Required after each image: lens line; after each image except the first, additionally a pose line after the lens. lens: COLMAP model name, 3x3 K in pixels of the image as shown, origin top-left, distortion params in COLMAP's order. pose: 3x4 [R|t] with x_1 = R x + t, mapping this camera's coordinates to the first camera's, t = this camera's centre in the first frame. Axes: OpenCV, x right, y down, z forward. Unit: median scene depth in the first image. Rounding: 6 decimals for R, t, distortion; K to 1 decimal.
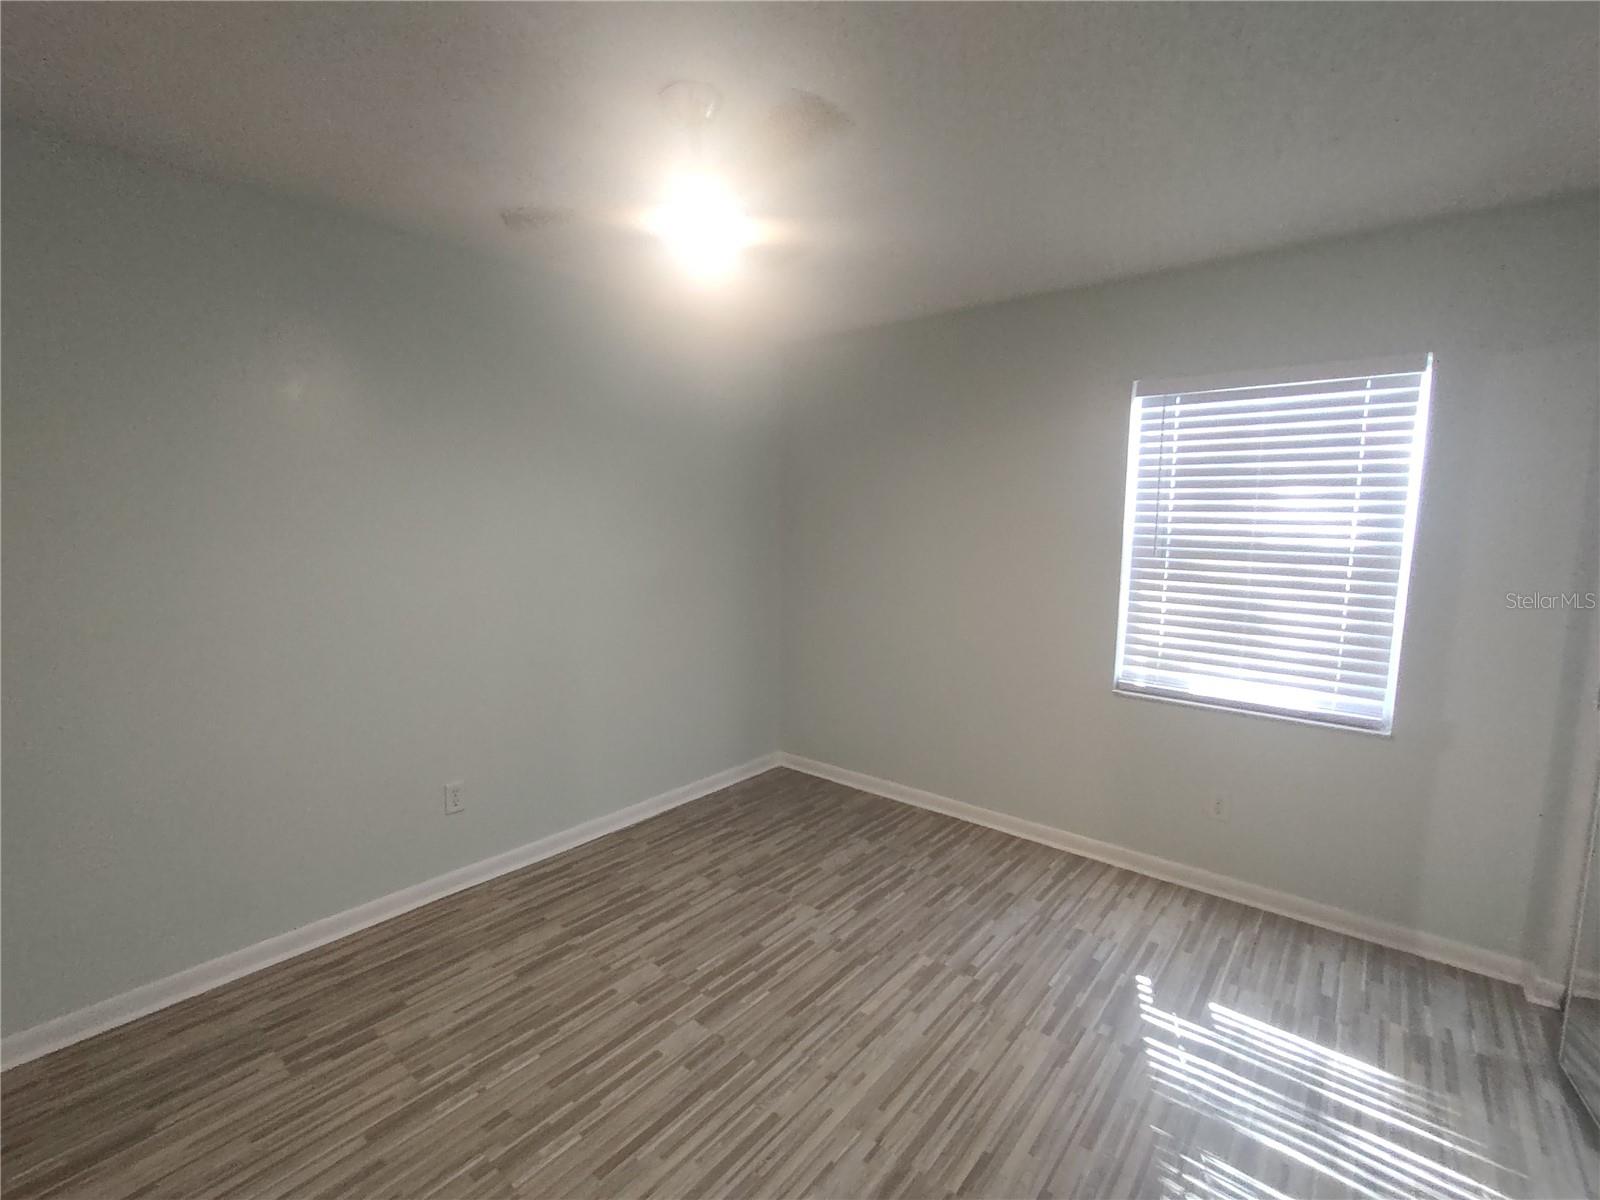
lens RADIAL K [[720.1, 0, 802.1], [0, 720.1, 605.3], [0, 0, 1]] dist [-0.005952, 0.001180]
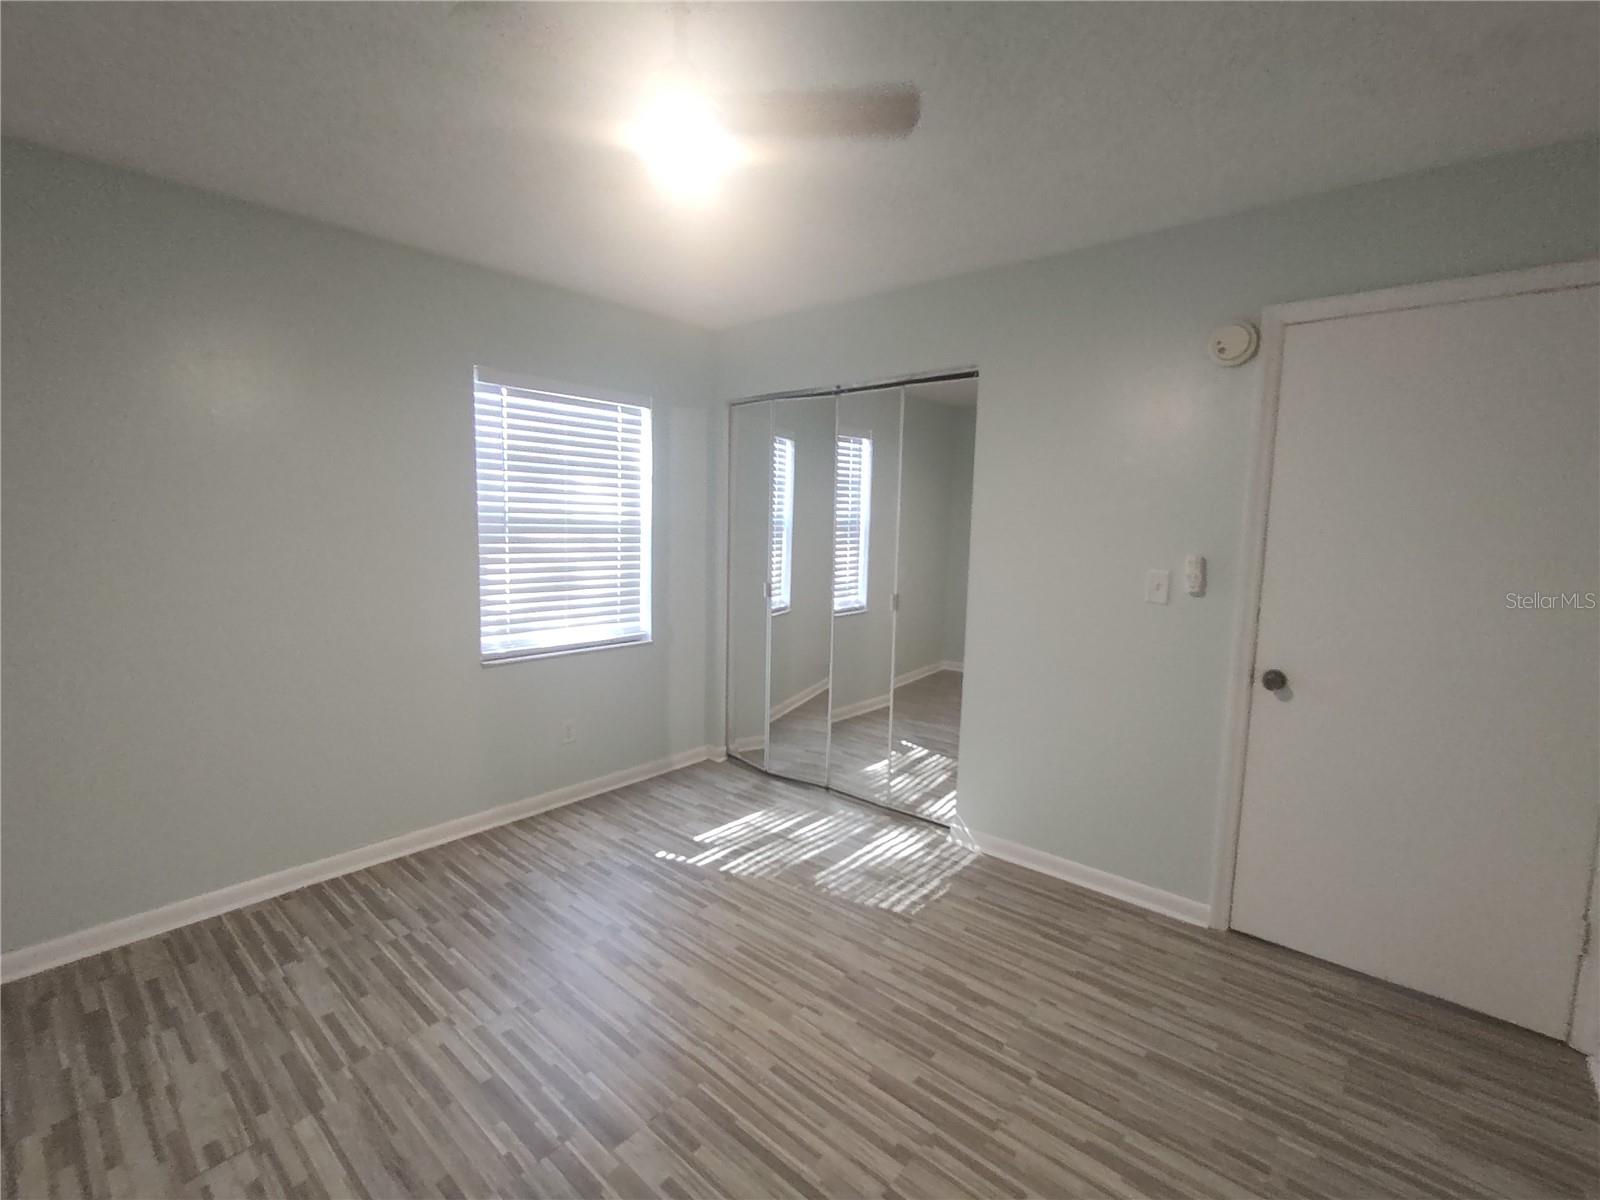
lens RADIAL K [[720.1, 0, 802.1], [0, 720.1, 605.3], [0, 0, 1]] dist [-0.005952, 0.001180]
pose [[0.020144, -0.129904, 0.991322, -0.659013], [0.100115, 0.986802, 0.127278, -0.057544], [-0.994772, 0.096682, 0.032884, 0.571789]]
